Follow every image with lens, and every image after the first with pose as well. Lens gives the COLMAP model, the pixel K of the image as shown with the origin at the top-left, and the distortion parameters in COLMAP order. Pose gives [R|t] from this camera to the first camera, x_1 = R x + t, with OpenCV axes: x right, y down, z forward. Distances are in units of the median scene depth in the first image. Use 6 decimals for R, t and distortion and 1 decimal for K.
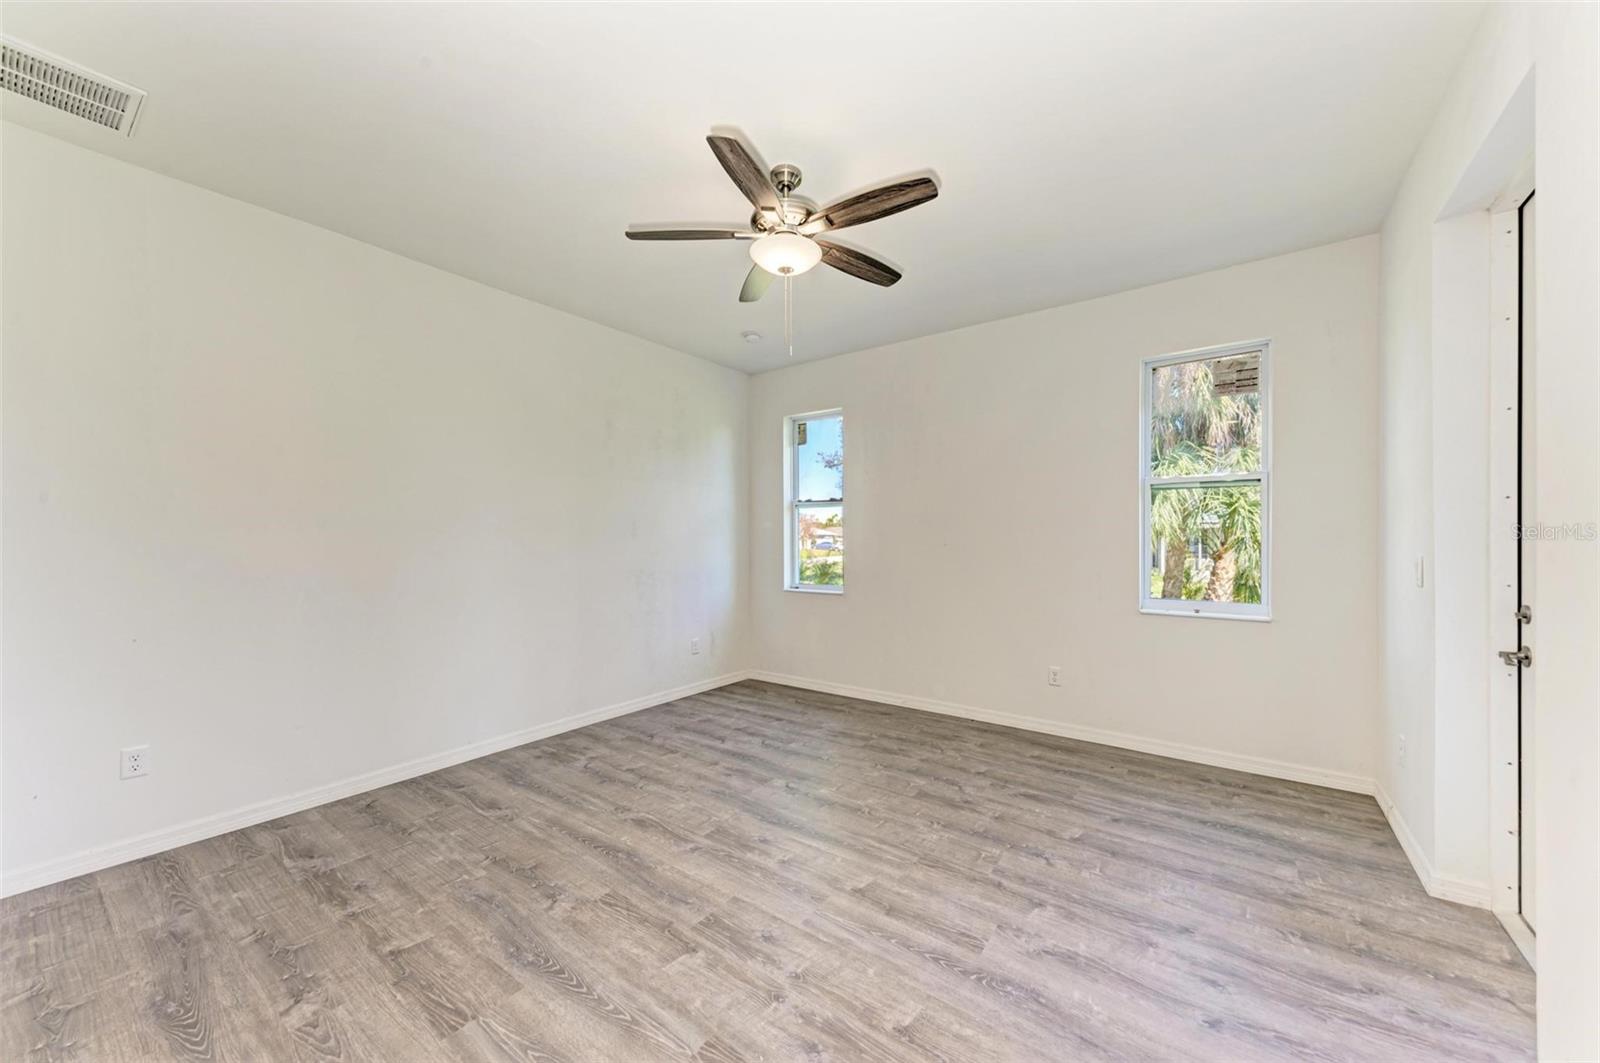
lens RADIAL K [[575.6, 0, 800.0], [0, 575.6, 531.5], [0, 0, 1]] dist [-0.000678, -0.000104]
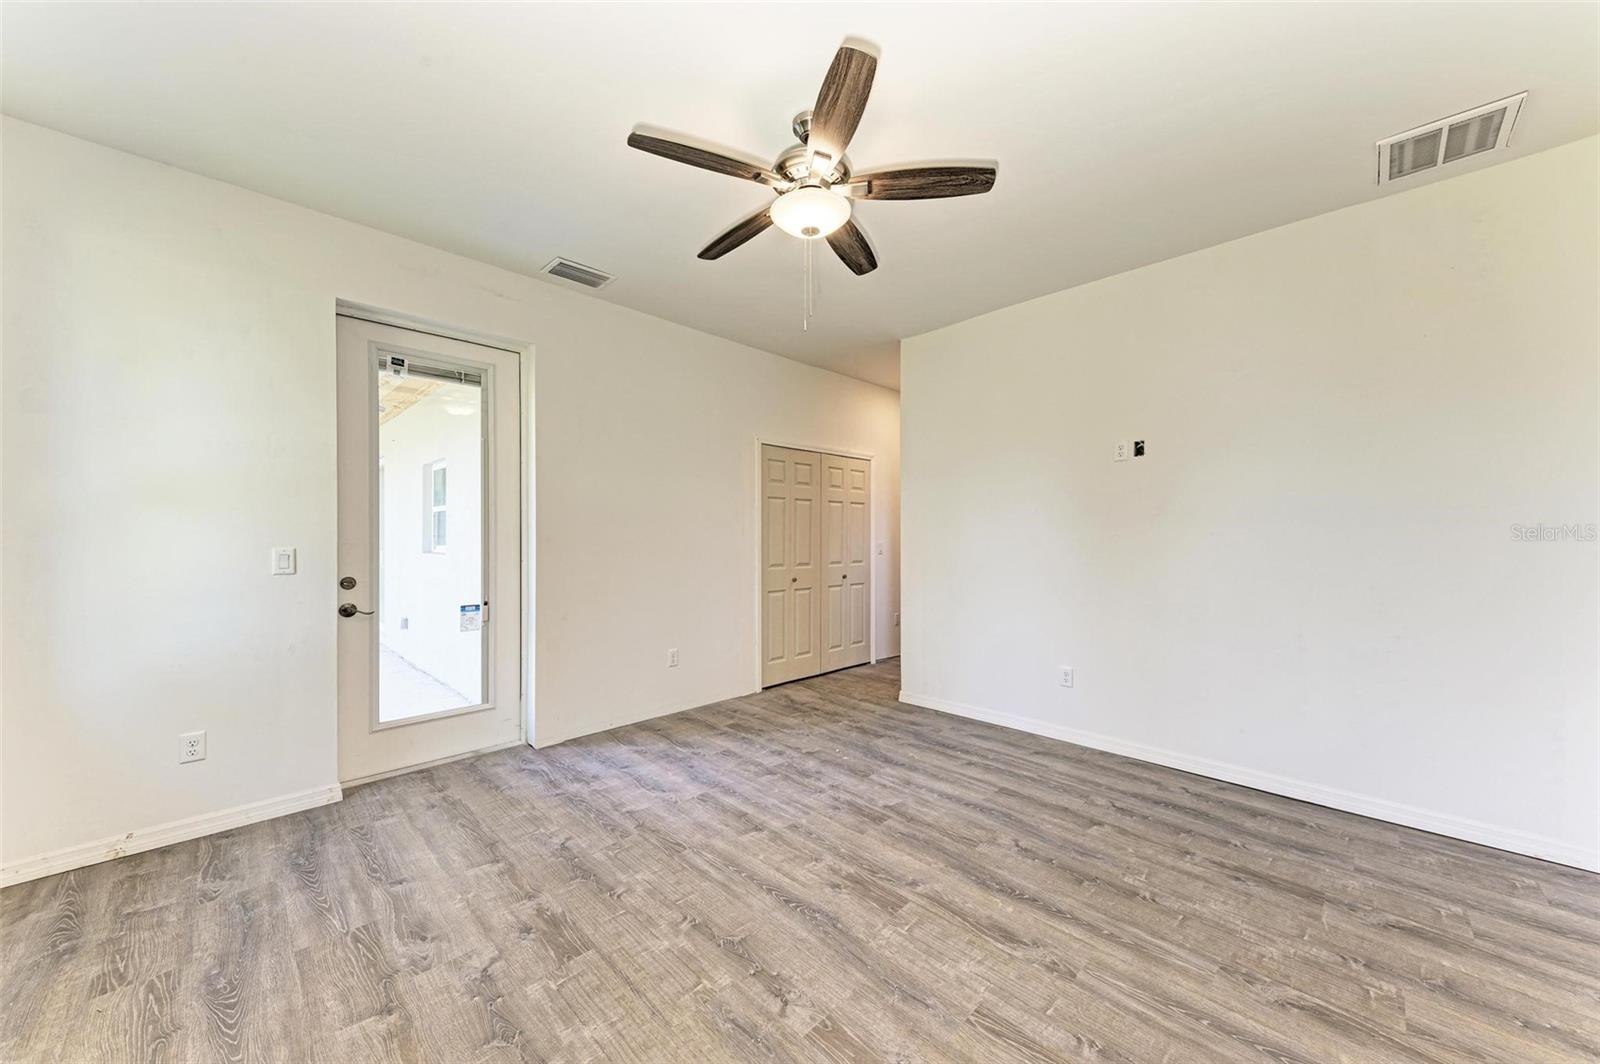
lens RADIAL K [[575.6, 0, 800.0], [0, 575.6, 532.0], [0, 0, 1]] dist [-0.000678, -0.000104]
pose [[-0.988272, 0.001365, 0.152695, -0.158016], [-0.001561, 0.999817, -0.019042, 0.030011], [-0.152693, -0.019057, -0.988090, 2.065411]]
